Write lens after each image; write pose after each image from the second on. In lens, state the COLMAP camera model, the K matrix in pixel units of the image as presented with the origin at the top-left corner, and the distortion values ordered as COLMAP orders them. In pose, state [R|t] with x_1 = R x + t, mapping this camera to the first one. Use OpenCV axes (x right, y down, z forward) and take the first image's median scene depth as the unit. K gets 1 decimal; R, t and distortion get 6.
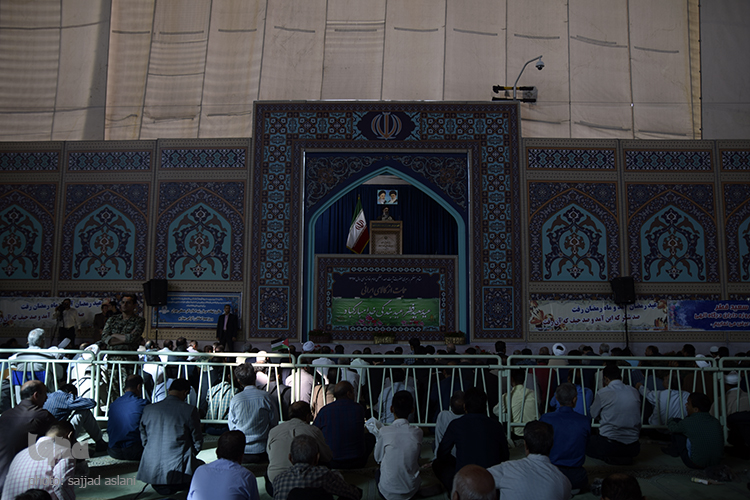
lens RADIAL K [[627.9, 0, 374.9], [0, 627.9, 232.3], [0, 0, 1]] dist [-0.115348, 0.146377]
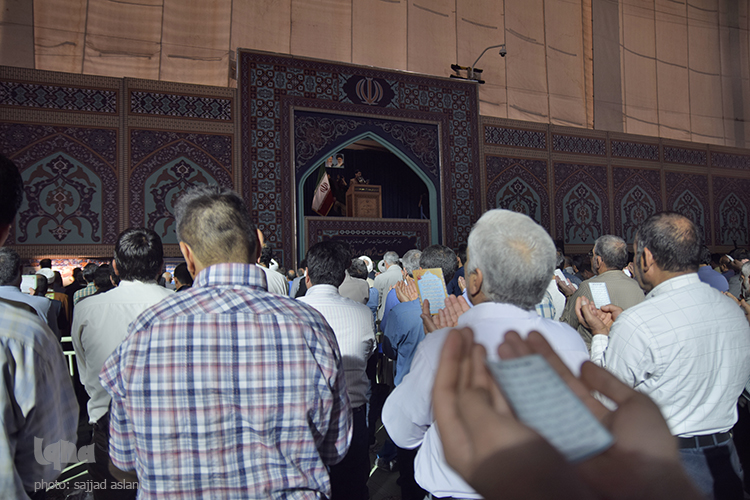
lens RADIAL K [[627.9, 0, 374.9], [0, 627.9, 232.3], [0, 0, 1]] dist [-0.115348, 0.146377]
pose [[0.884553, 0.004036, 0.466422, -0.443664], [-0.032650, 0.998046, 0.053282, 0.003963], [-0.465296, -0.062359, 0.882956, 0.086868]]
